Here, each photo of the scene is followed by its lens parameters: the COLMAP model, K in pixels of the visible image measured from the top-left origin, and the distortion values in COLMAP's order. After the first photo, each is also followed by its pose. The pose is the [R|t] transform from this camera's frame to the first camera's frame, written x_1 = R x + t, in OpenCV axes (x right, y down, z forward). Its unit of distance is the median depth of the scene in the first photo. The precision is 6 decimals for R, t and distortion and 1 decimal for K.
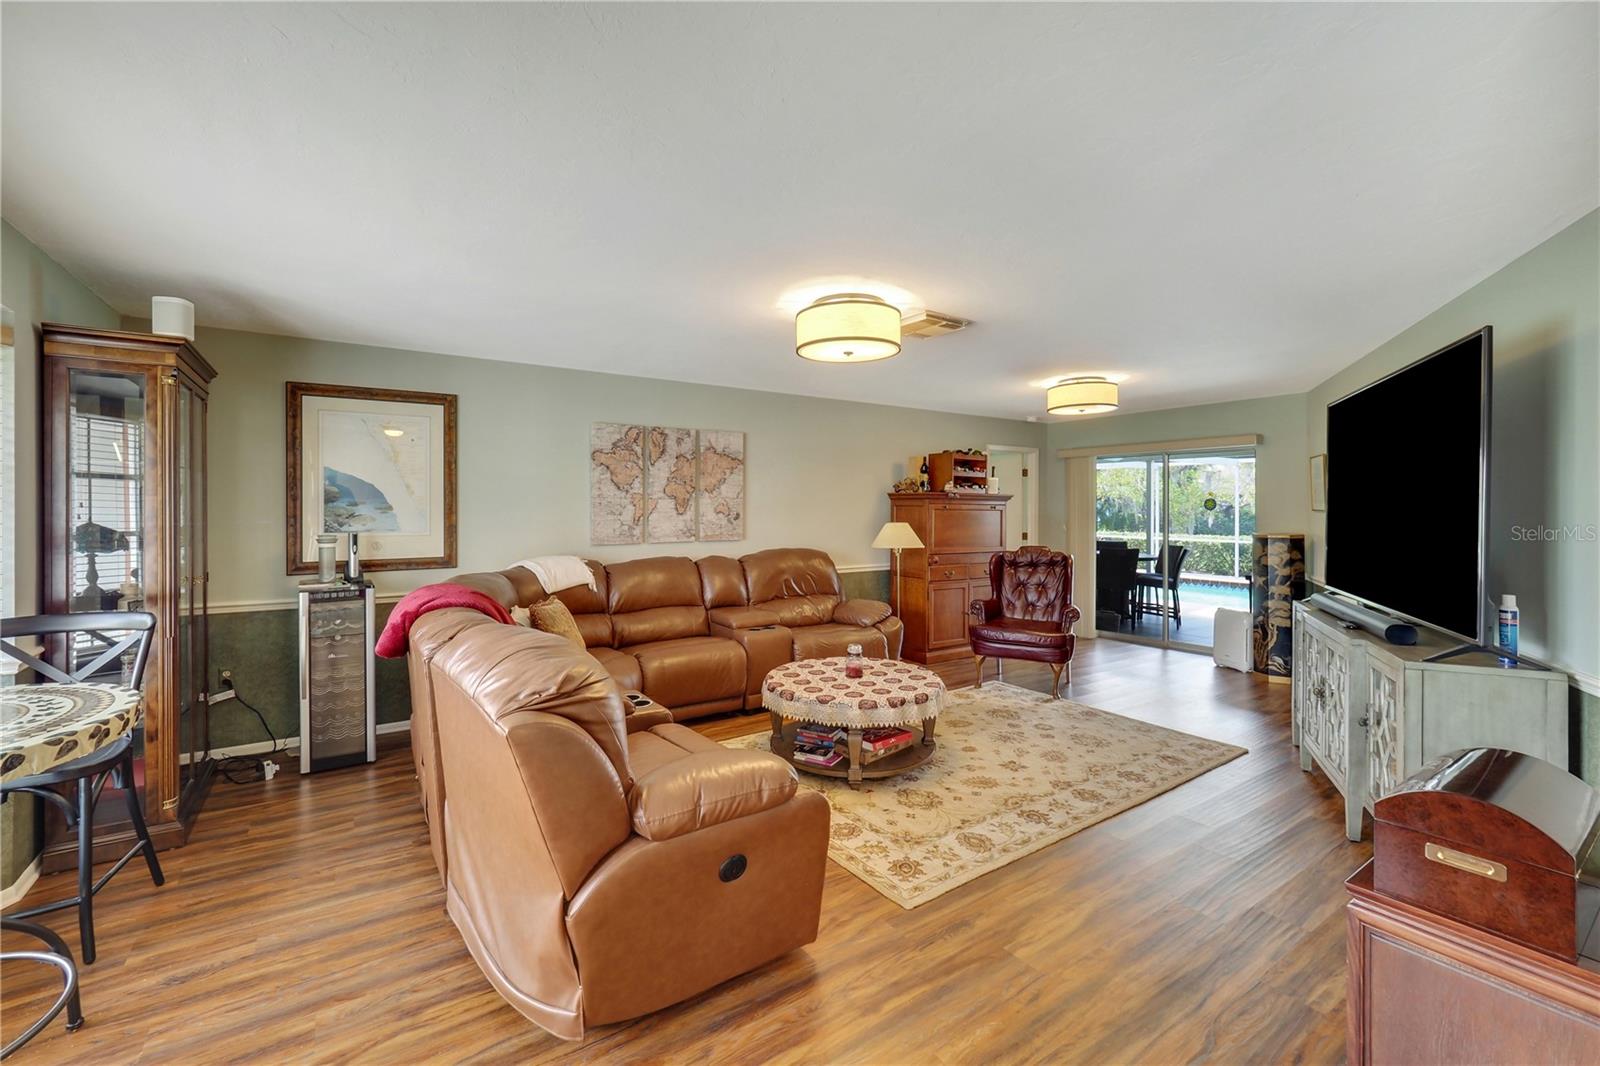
lens RADIAL K [[678.1, 0, 794.4], [0, 678.1, 525.5], [0, 0, 1]] dist [-0.002990, 0.000160]
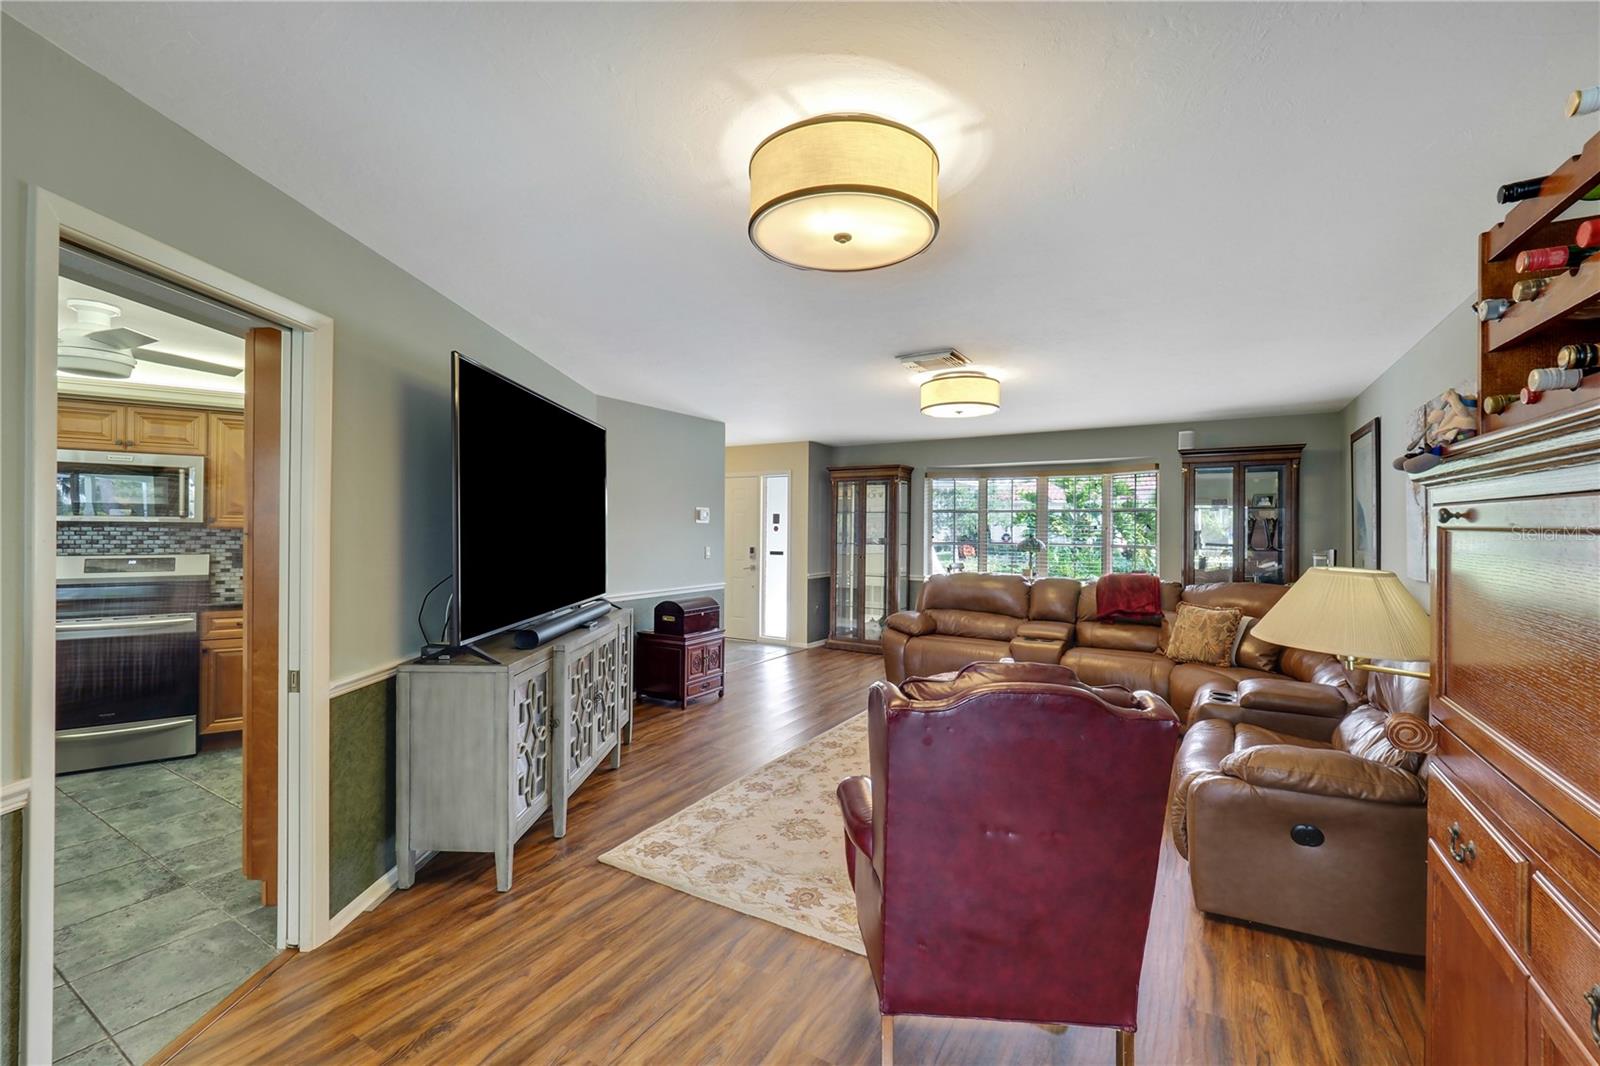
lens RADIAL K [[678.1, 0, 794.4], [0, 678.1, 525.5], [0, 0, 1]] dist [-0.002990, 0.000160]
pose [[-0.909179, -0.004657, -0.416379, 0.897165], [-0.007018, 0.999967, 0.004139, -0.027390], [0.416346, 0.006685, -0.909182, 1.990351]]
